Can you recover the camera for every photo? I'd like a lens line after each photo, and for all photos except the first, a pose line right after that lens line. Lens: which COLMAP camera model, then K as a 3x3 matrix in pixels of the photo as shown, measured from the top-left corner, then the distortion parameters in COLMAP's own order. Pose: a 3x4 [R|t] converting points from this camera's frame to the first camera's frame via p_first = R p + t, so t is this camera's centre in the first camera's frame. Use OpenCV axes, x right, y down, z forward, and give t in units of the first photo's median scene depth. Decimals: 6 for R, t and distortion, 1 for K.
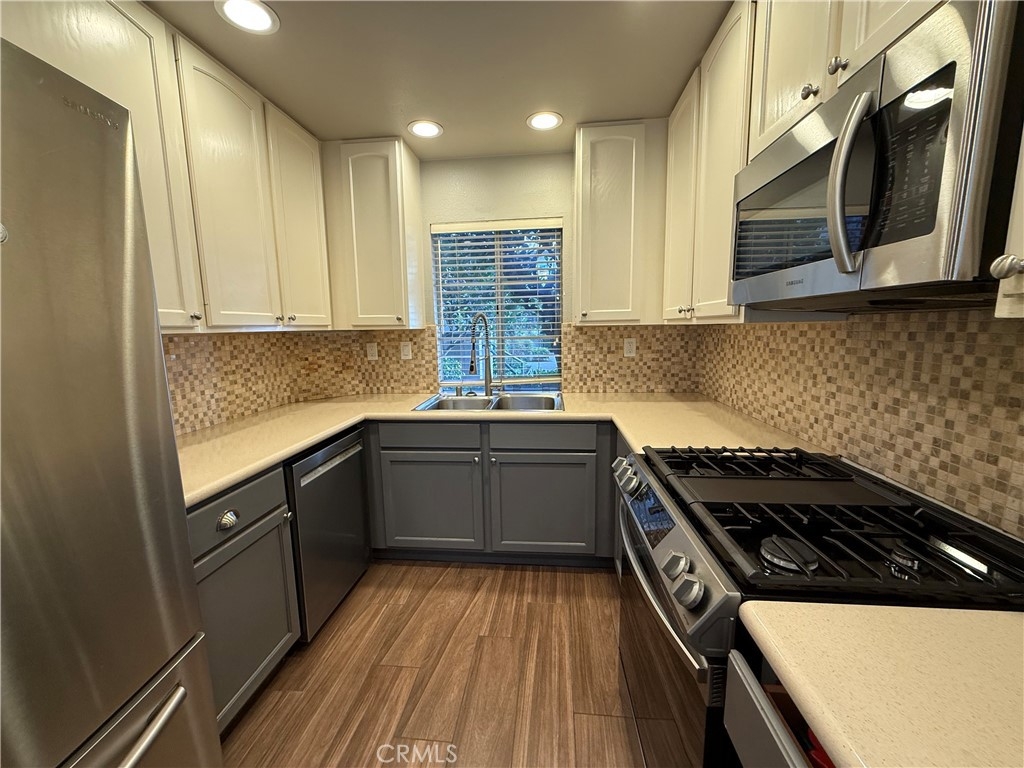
lens RADIAL K [[407.4, 0, 506.6], [0, 407.4, 384.9], [0, 0, 1]] dist [0.002140, 0.000262]
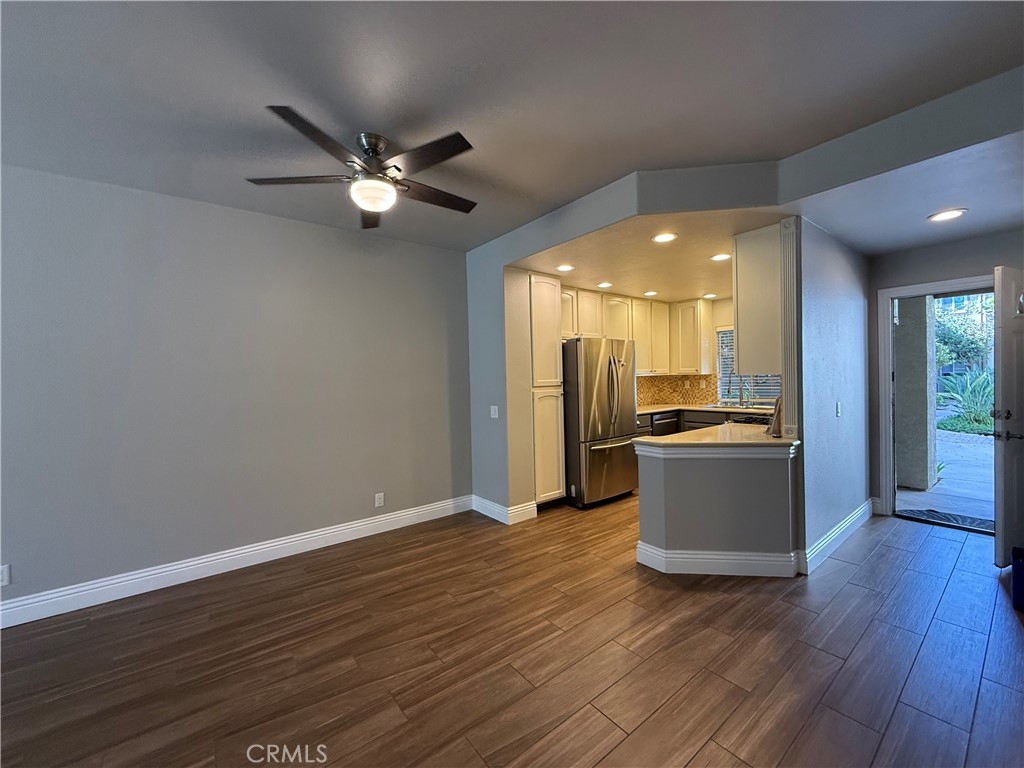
lens RADIAL K [[407.4, 0, 506.6], [0, 407.4, 384.9], [0, 0, 1]] dist [0.002140, 0.000262]
pose [[0.690183, 0.014597, -0.723488, 0.642740], [-0.089313, 0.993871, -0.065149, 0.165456], [0.718102, 0.109582, 0.687256, -1.326355]]
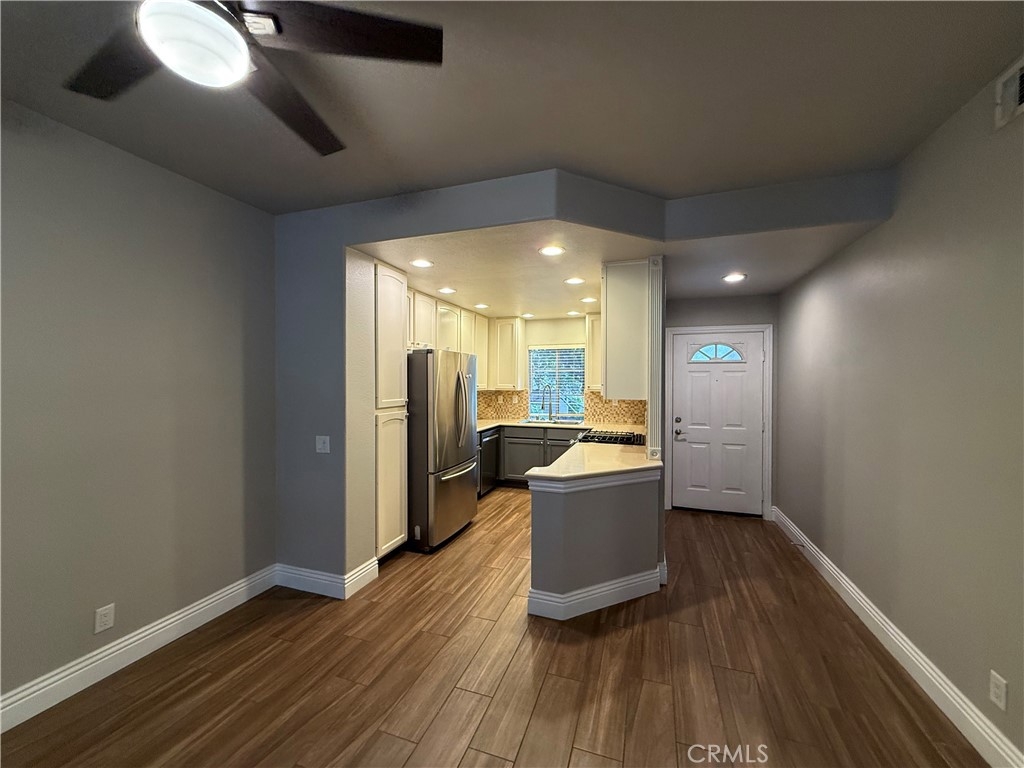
lens RADIAL K [[407.4, 0, 506.6], [0, 407.4, 384.9], [0, 0, 1]] dist [0.002140, 0.000262]
pose [[0.973687, 0.023095, -0.226718, 0.230271], [-0.051844, 0.991214, -0.121682, 0.119874], [0.221916, 0.130234, 0.966329, -1.271572]]
